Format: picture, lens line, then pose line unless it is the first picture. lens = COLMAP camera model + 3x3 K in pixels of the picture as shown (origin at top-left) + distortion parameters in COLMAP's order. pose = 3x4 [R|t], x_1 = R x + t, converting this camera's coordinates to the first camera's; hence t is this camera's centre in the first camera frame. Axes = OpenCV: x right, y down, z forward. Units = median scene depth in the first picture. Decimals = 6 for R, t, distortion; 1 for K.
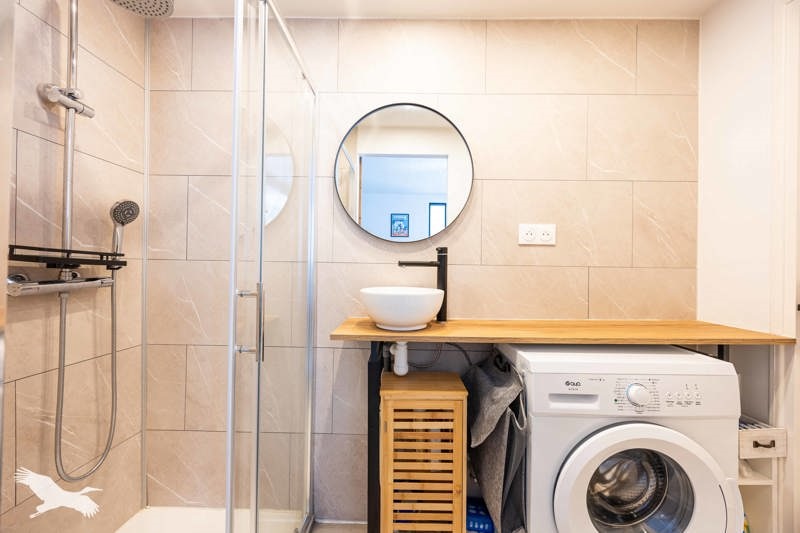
lens RADIAL K [[325.6, 0, 401.6], [0, 325.6, 261.8], [0, 0, 1]] dist [-0.000838, -0.000037]
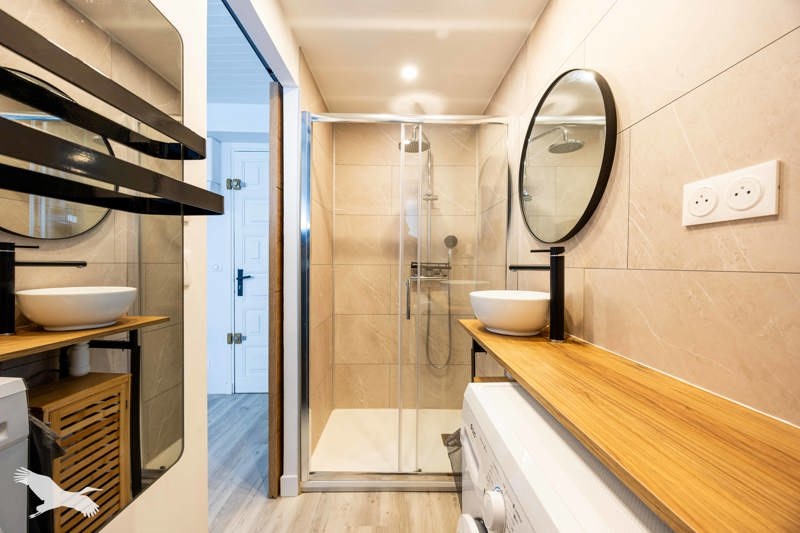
lens RADIAL K [[306.2, 0, 400.0], [0, 306.2, 266.5], [0, 0, 1]] dist [-0.000136, -0.000001]
pose [[0.007870, -0.011685, -0.999901, 0.817197], [-0.009799, 0.999883, -0.011762, 0.015352], [0.999921, 0.009891, 0.007755, 0.570995]]
